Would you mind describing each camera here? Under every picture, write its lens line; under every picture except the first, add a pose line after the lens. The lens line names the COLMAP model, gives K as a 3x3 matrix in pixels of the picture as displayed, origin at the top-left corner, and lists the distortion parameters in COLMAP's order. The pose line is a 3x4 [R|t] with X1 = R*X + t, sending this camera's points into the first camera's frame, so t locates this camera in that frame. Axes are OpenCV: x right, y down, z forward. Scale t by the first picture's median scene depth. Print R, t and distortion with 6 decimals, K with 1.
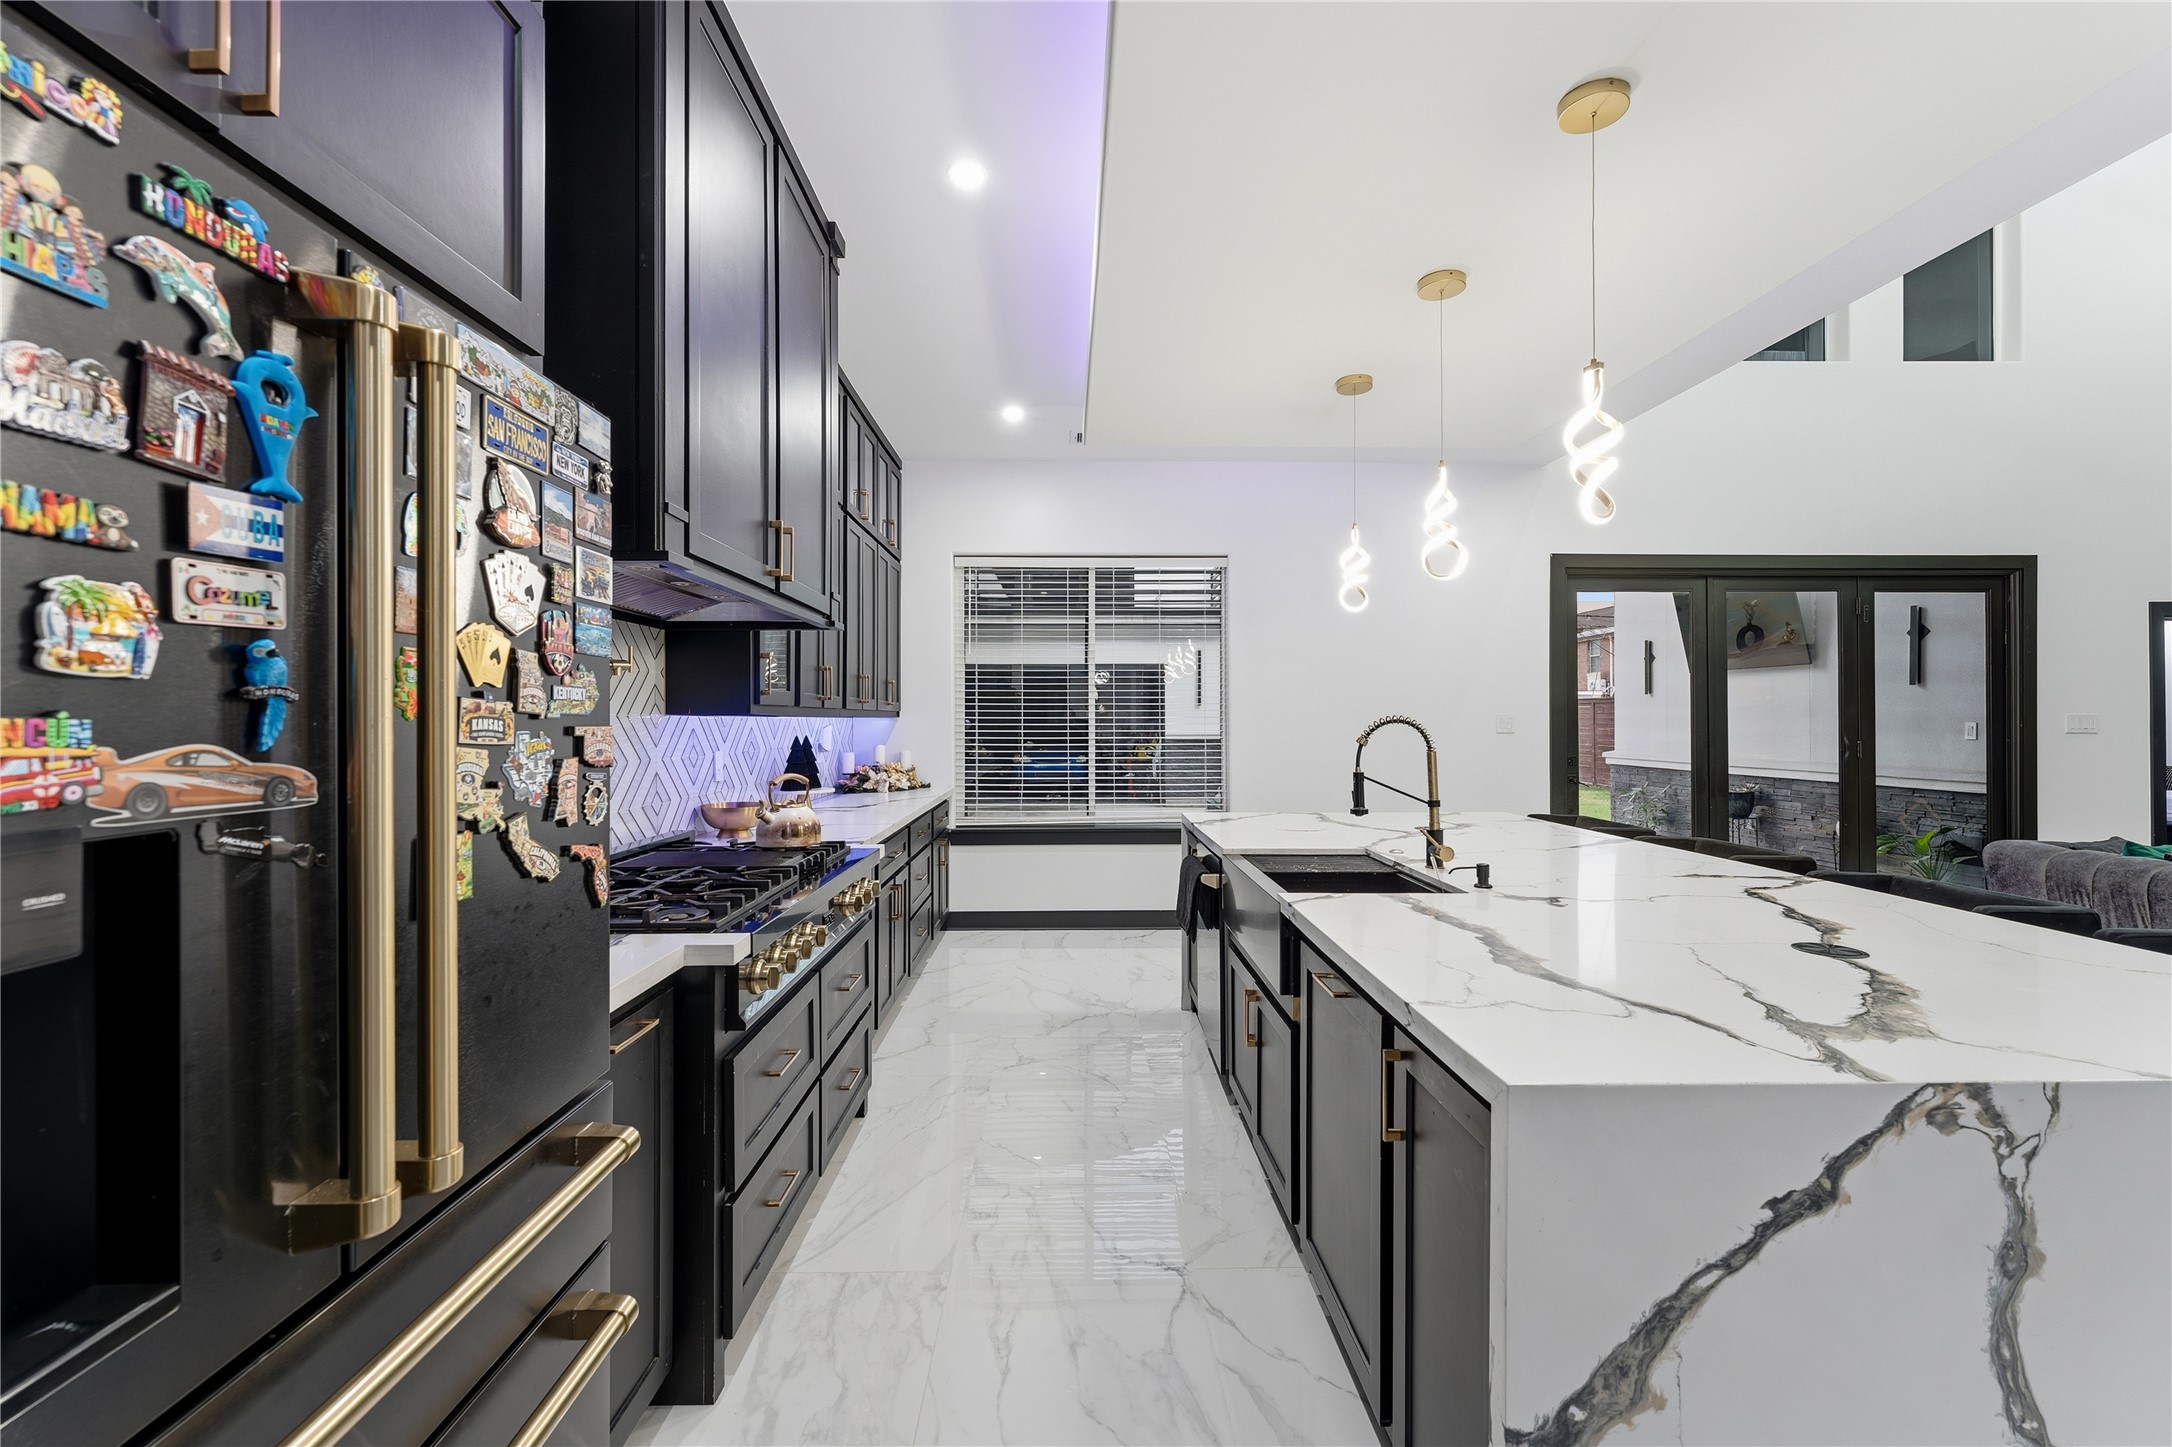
lens RADIAL K [[881.1, 0, 1082.9], [0, 881.1, 717.8], [0, 0, 1]] dist [-0.002591, -0.000039]
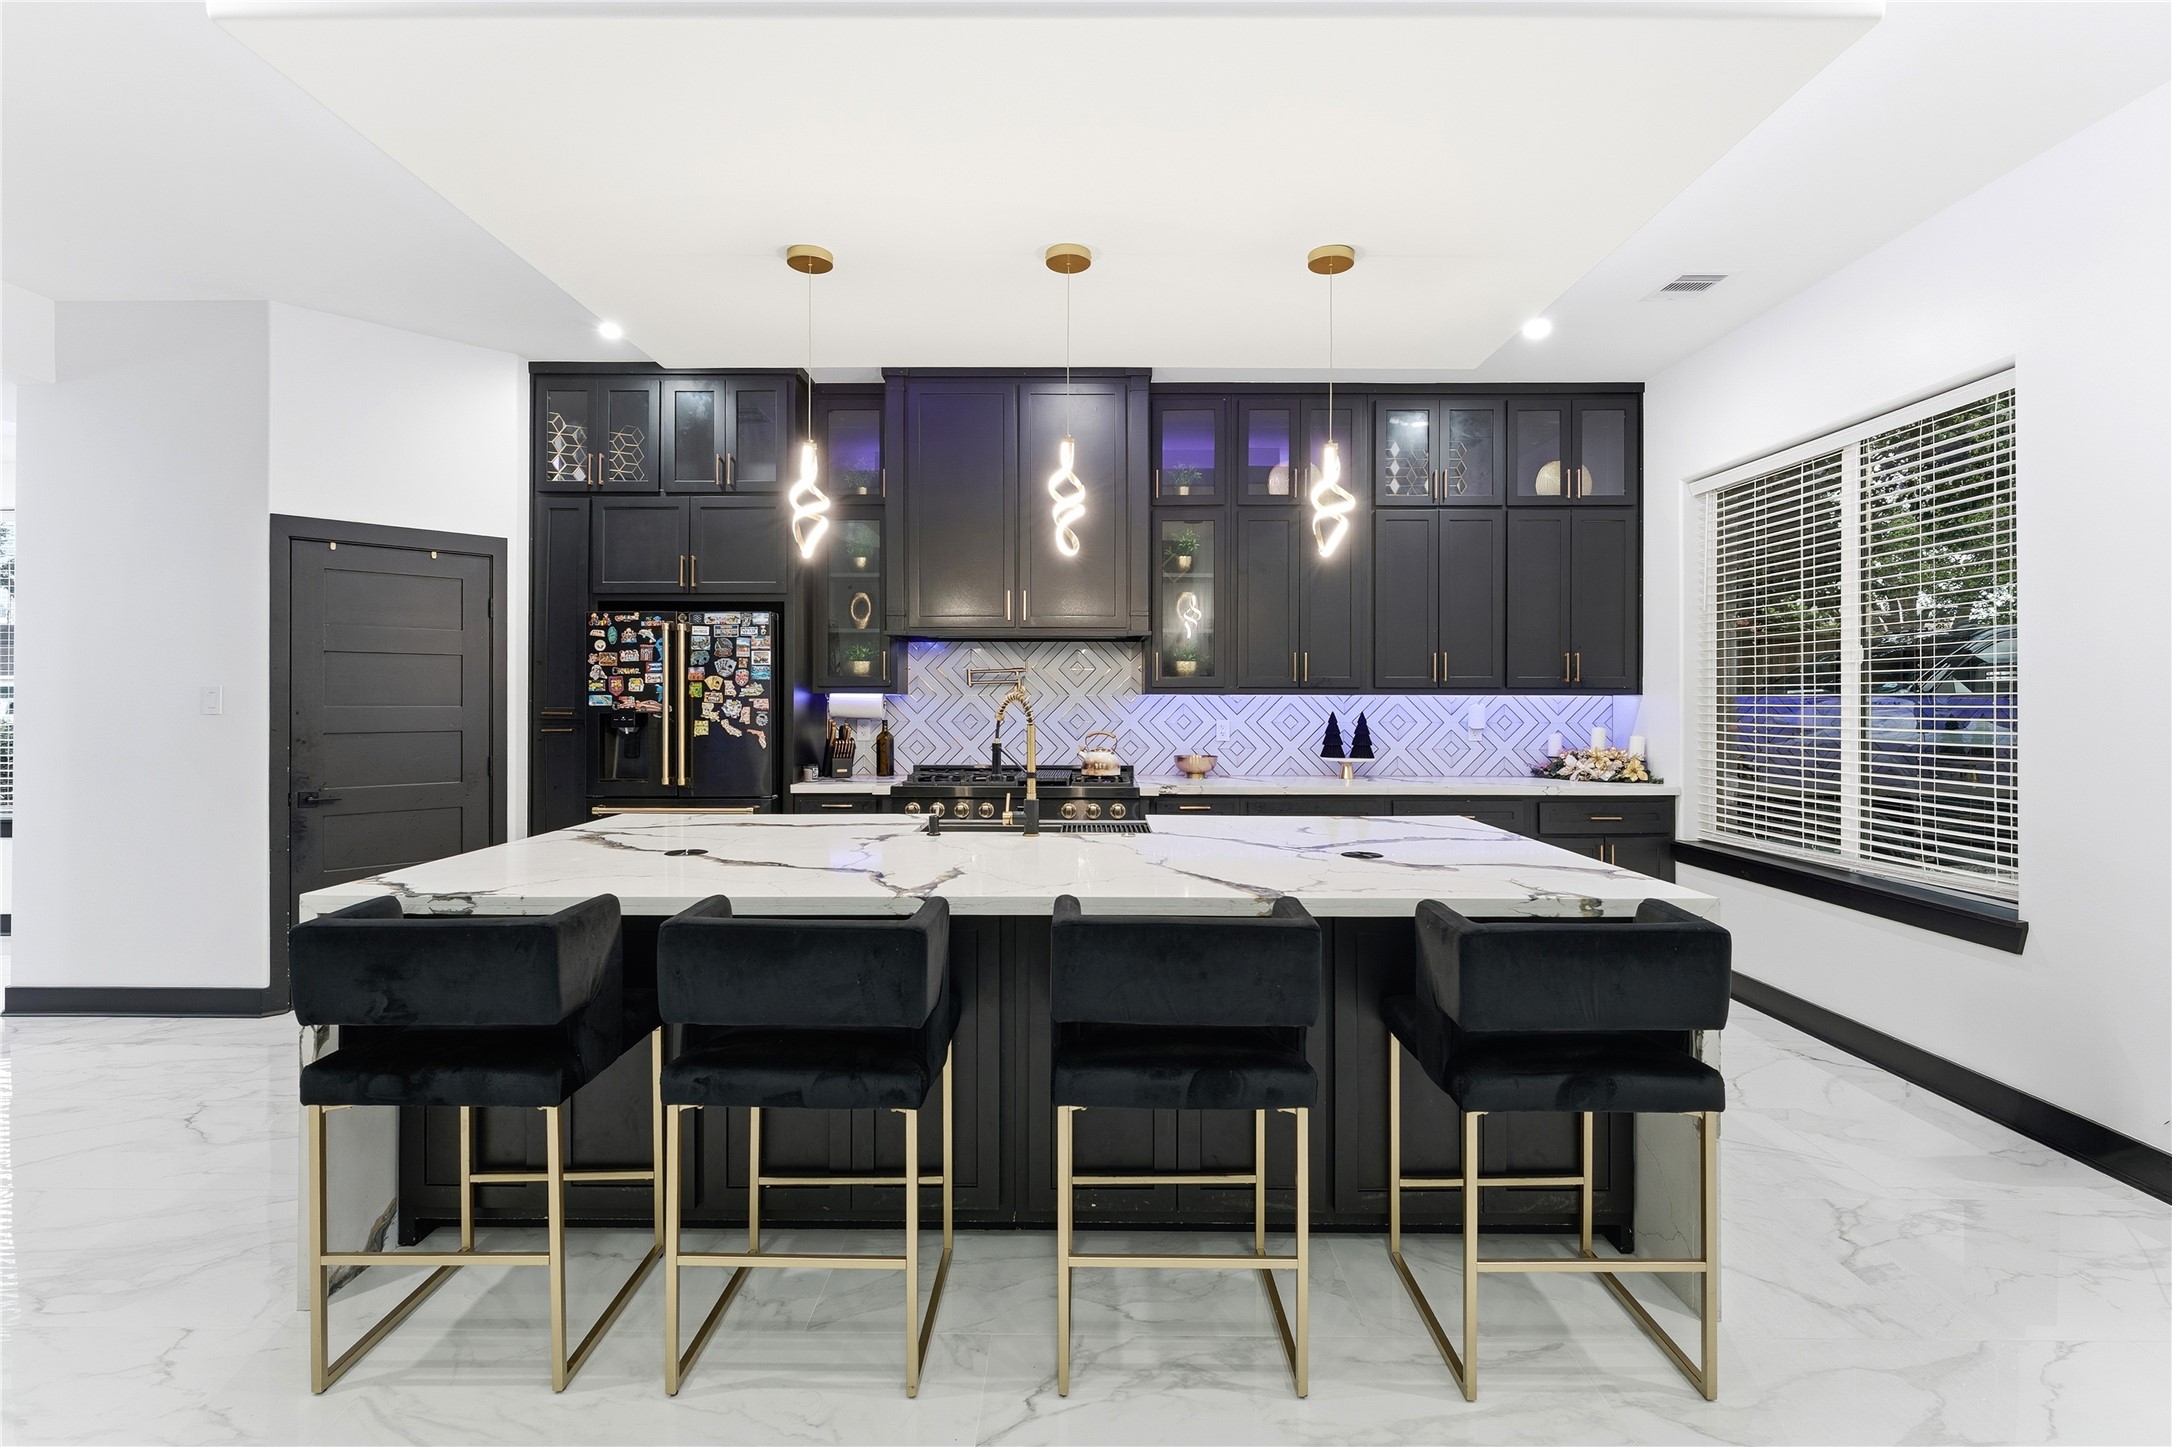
lens RADIAL K [[881.1, 0, 1079.0], [0, 881.1, 708.1], [0, 0, 1]] dist [-0.002591, -0.000039]
pose [[-0.022078, 0.003509, -0.999750, 3.374224], [0.001201, 0.999993, 0.003483, 0.040146], [0.999756, -0.001124, -0.022082, 2.634171]]
